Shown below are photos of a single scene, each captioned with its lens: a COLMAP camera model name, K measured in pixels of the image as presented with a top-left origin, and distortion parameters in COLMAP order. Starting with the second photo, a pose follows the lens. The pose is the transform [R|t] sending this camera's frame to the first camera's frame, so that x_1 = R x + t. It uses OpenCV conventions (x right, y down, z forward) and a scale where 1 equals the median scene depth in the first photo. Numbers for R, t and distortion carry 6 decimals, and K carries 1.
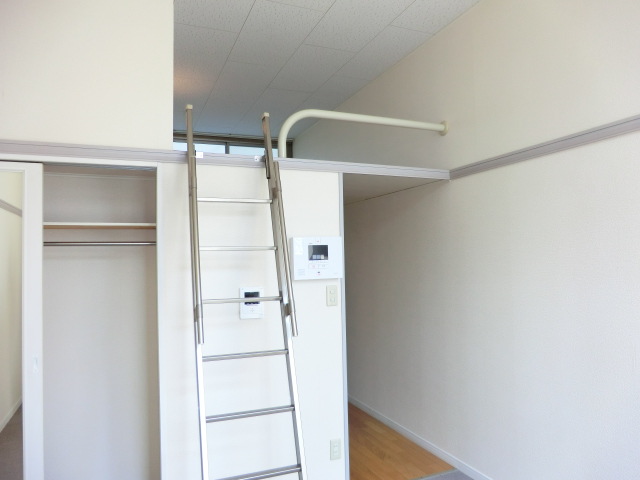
lens RADIAL K [[461.3, 0, 320.0], [0, 461.3, 240.0], [0, 0, 1]] dist [-0.107654, 0.099388]
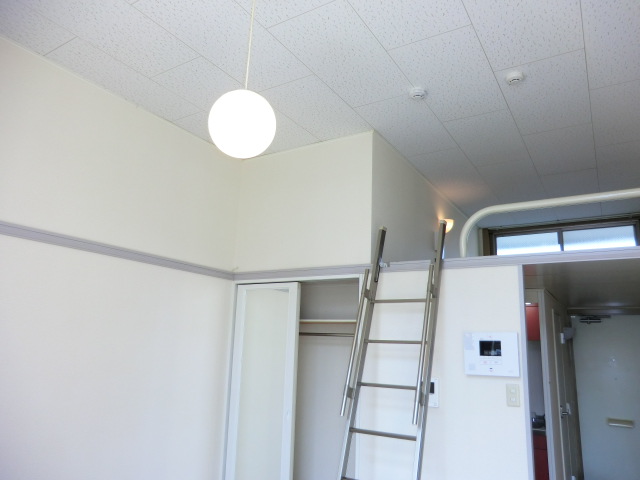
lens RADIAL K [[461.3, 0, 320.0], [0, 461.3, 240.0], [0, 0, 1]] dist [-0.107654, 0.099388]
pose [[0.573170, -0.142408, -0.806967, 0.605634], [-0.015689, 0.982695, -0.184563, -0.015979], [0.819286, 0.118446, 0.561018, 0.121945]]
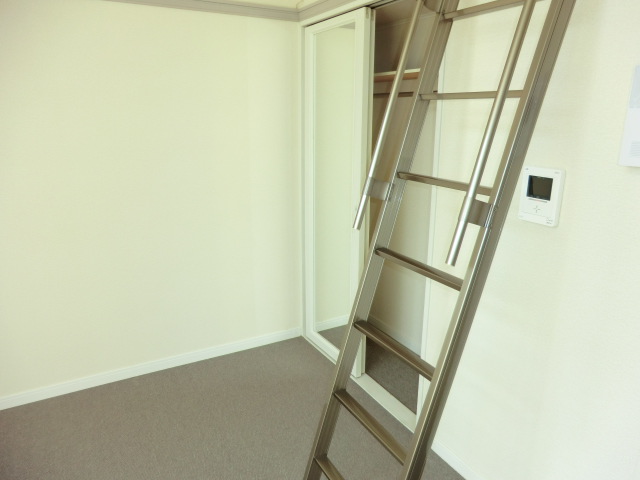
lens RADIAL K [[464.6, 0, 320.0], [0, 464.6, 240.0], [0, 0, 1]] dist [-0.001593, -0.000308]
pose [[0.101979, 0.277530, -0.955289, 0.367559], [0.031196, 0.958931, 0.281918, 0.018108], [0.994297, -0.058551, 0.089133, 0.642397]]
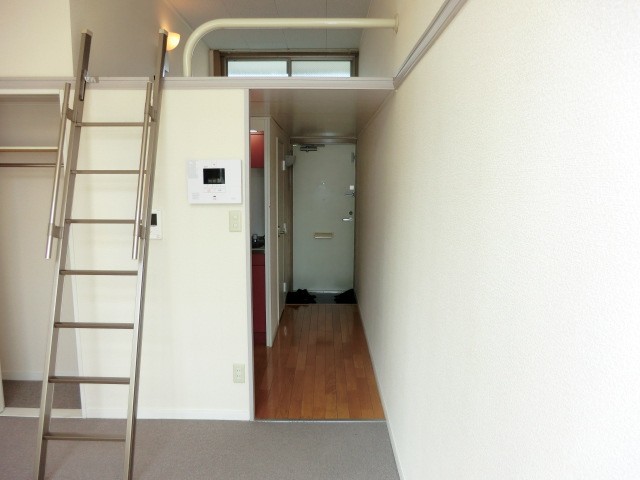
lens RADIAL K [[461.3, 0, 320.0], [0, 461.3, 240.0], [0, 0, 1]] dist [-0.107654, 0.099388]
pose [[0.920475, 0.077611, -0.383017, 0.573928], [-0.008951, 0.984011, 0.177880, -0.013400], [0.390698, -0.160306, 0.906453, 0.197967]]
